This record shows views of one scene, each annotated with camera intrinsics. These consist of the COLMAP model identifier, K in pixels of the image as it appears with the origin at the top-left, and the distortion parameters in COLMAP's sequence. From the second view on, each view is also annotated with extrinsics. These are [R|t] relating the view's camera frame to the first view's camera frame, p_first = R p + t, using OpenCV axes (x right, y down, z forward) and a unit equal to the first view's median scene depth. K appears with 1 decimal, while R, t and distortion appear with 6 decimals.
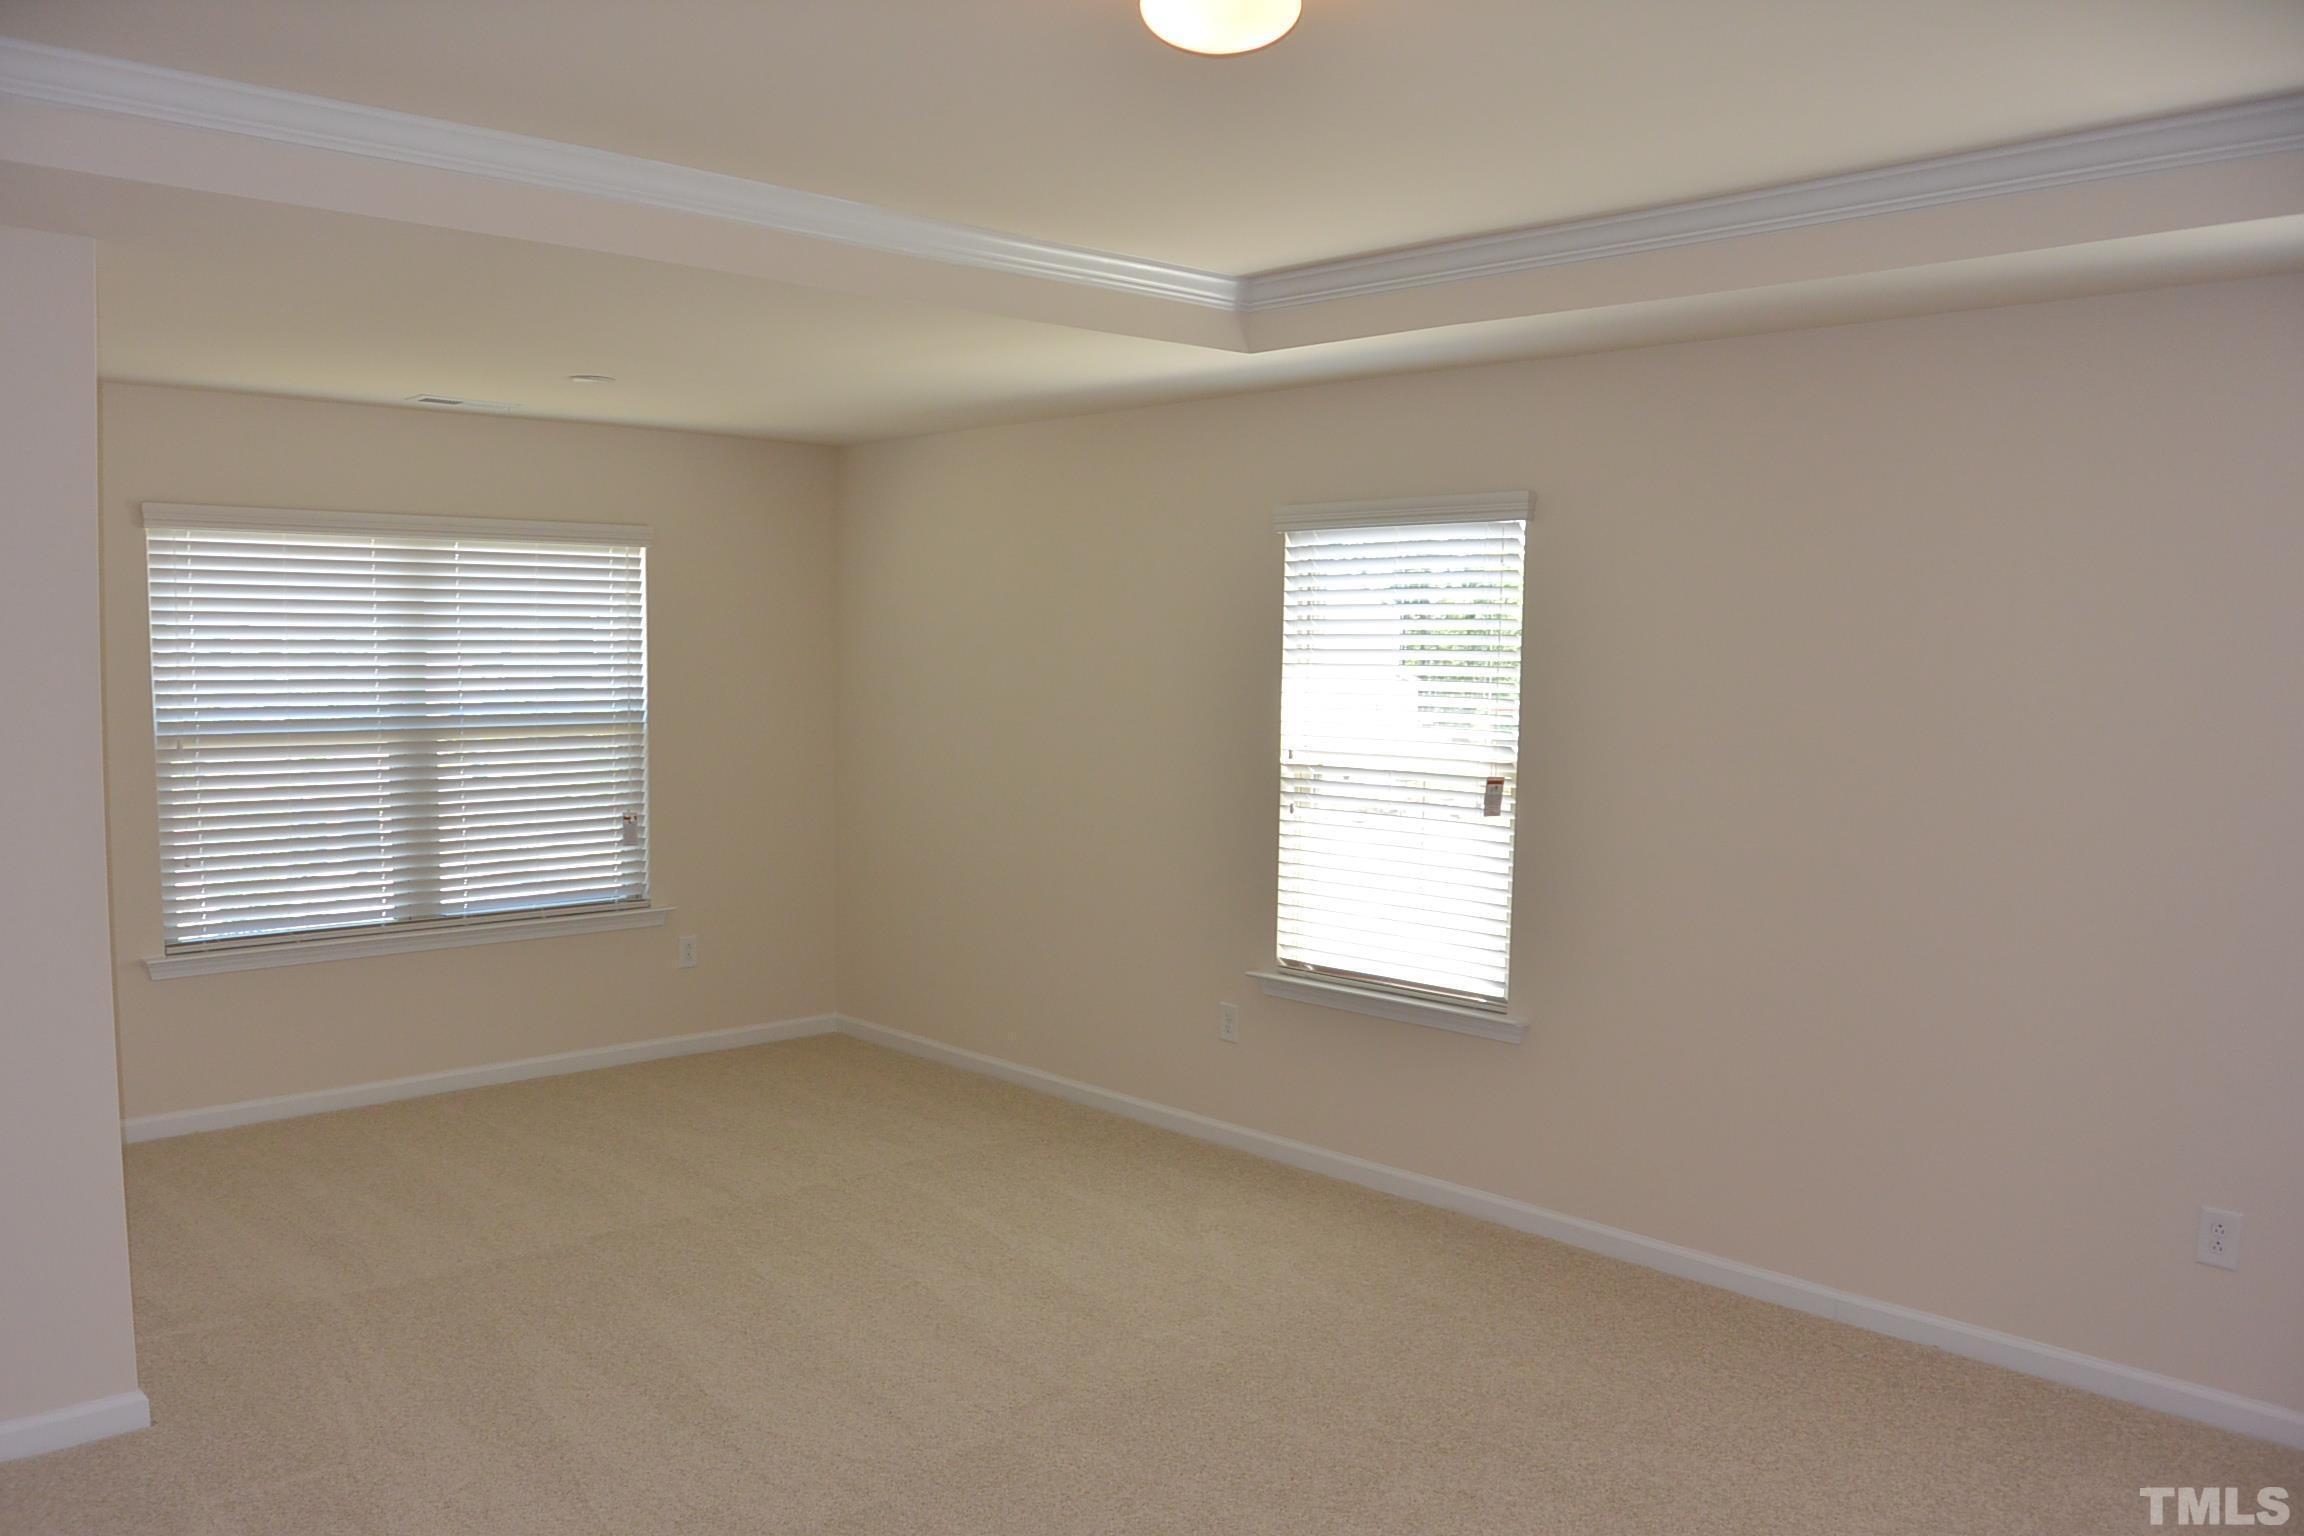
lens RADIAL K [[1798.7, 0, 1110.9], [0, 1798.7, 822.2], [0, 0, 1]] dist [-0.069101, 0.000796]
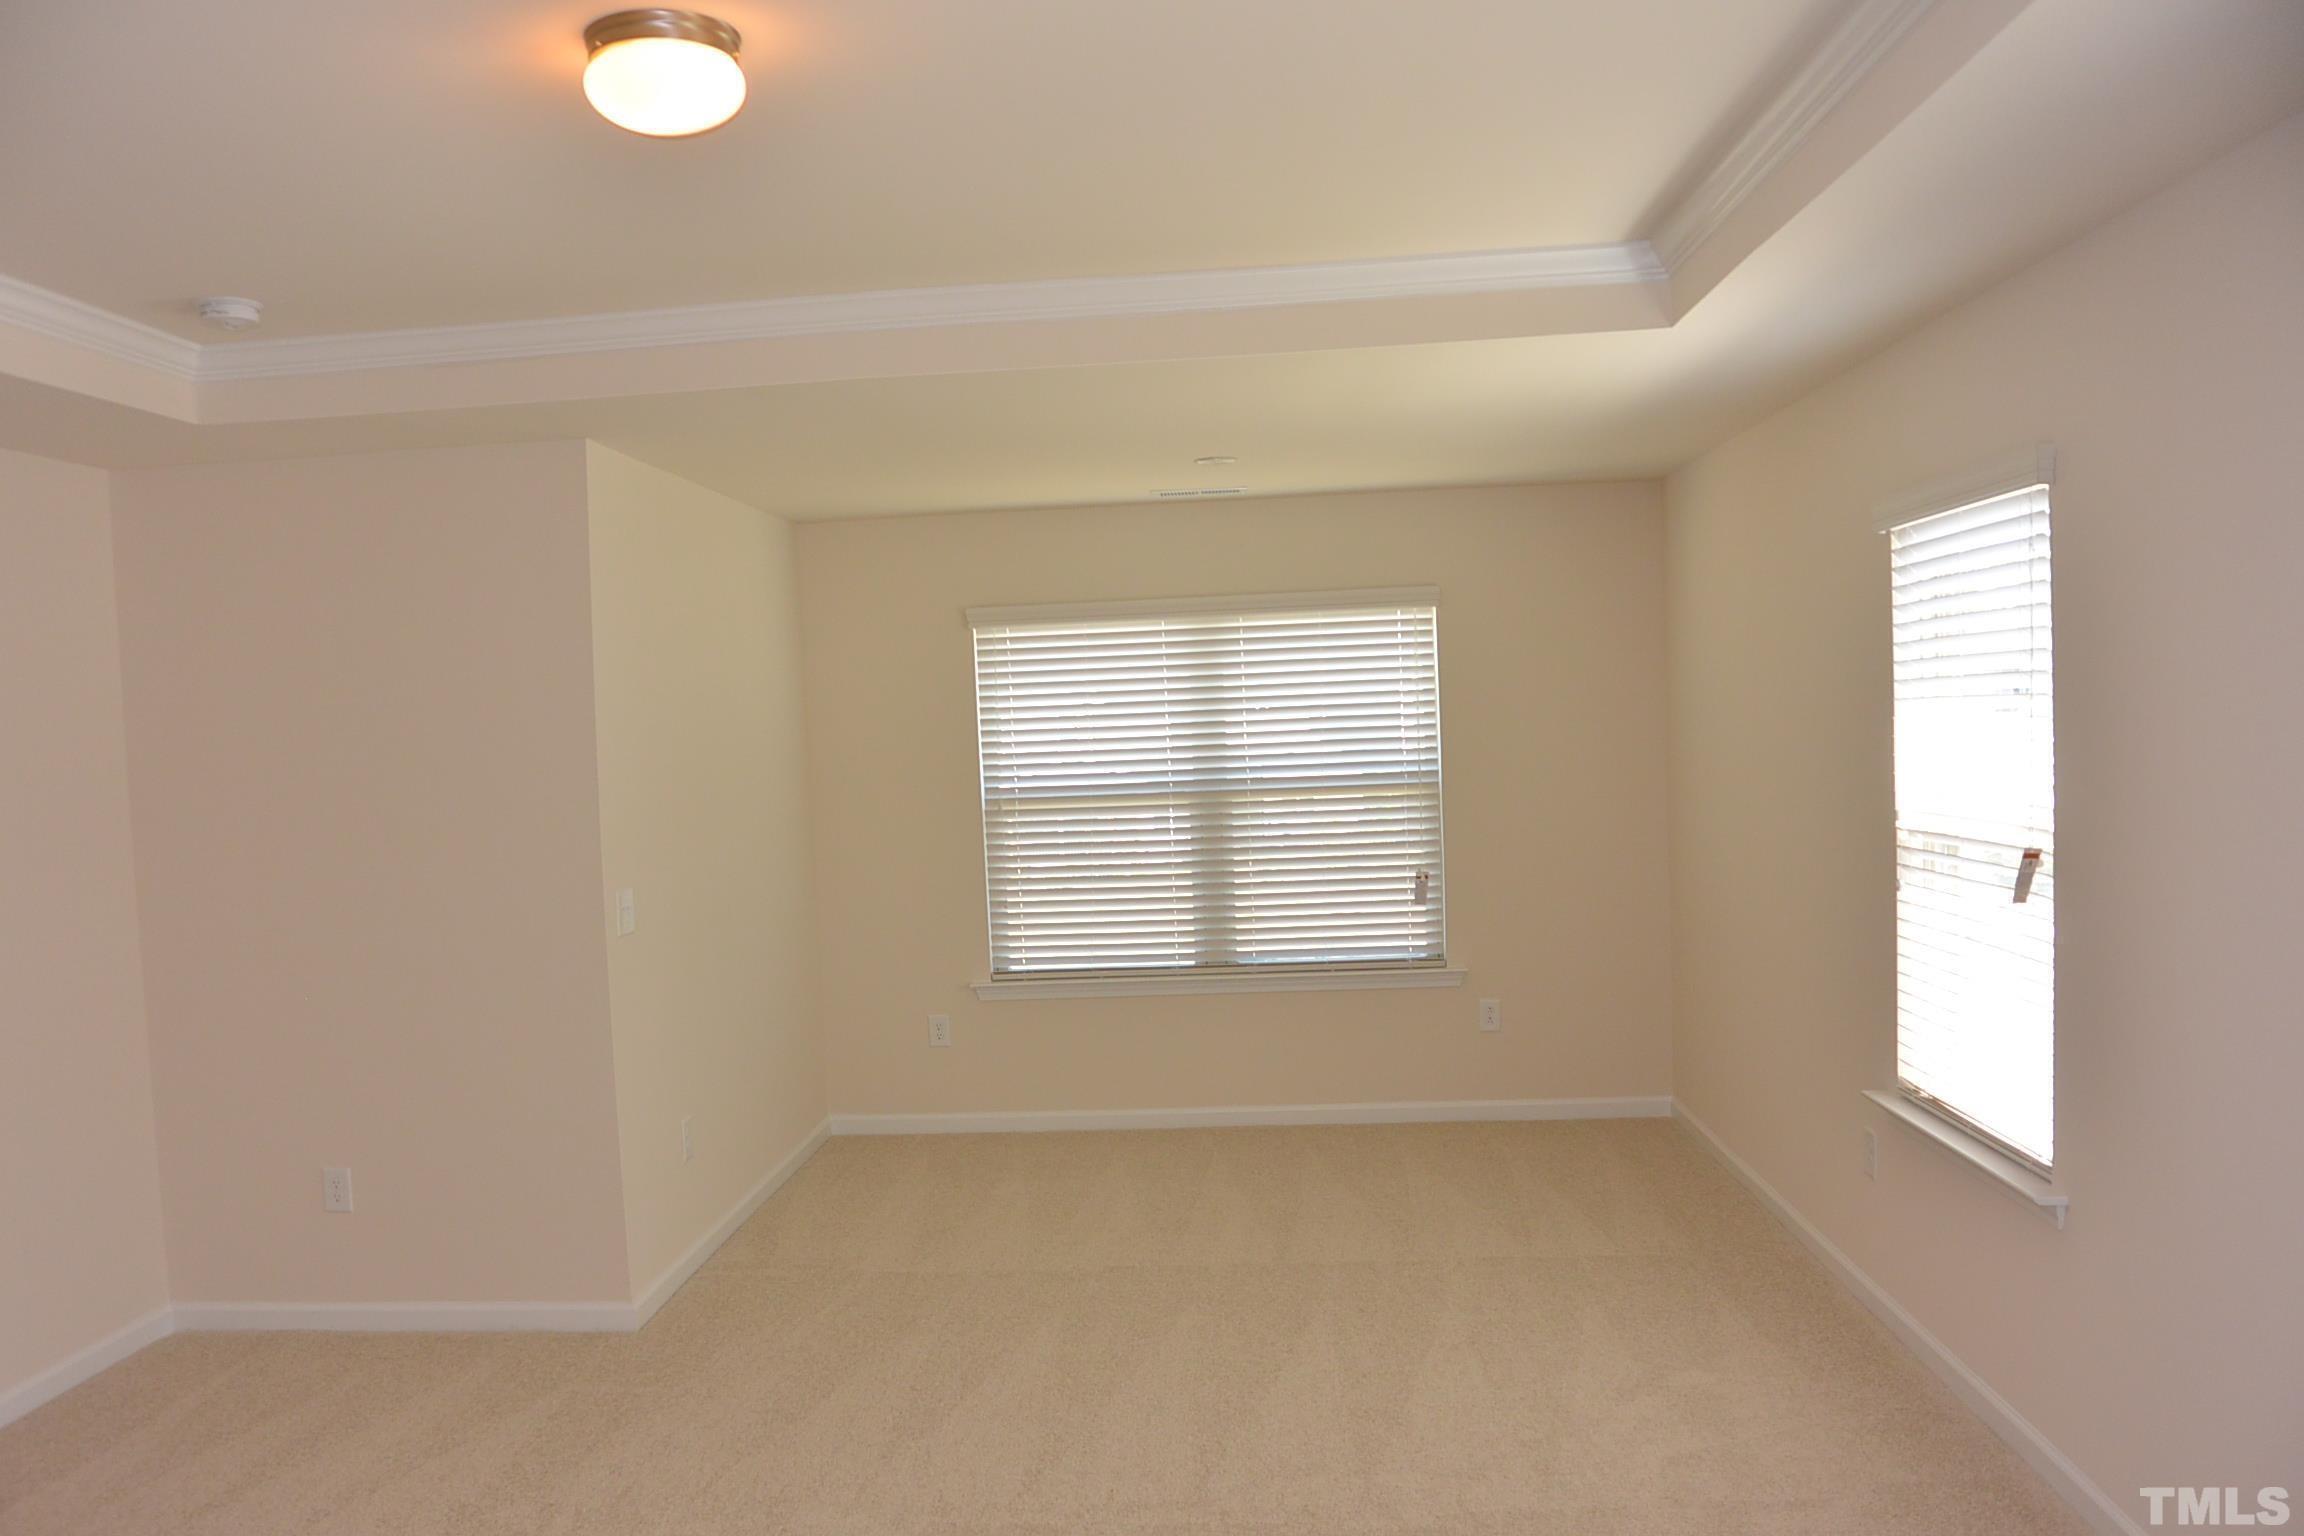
lens RADIAL K [[1798.7, 0, 1110.9], [0, 1798.7, 822.2], [0, 0, 1]] dist [-0.069101, 0.000796]
pose [[0.673219, 0.002961, -0.739438, 0.385654], [-0.024758, 0.999522, -0.018538, -0.010837], [0.739029, 0.030787, 0.672970, 0.206627]]
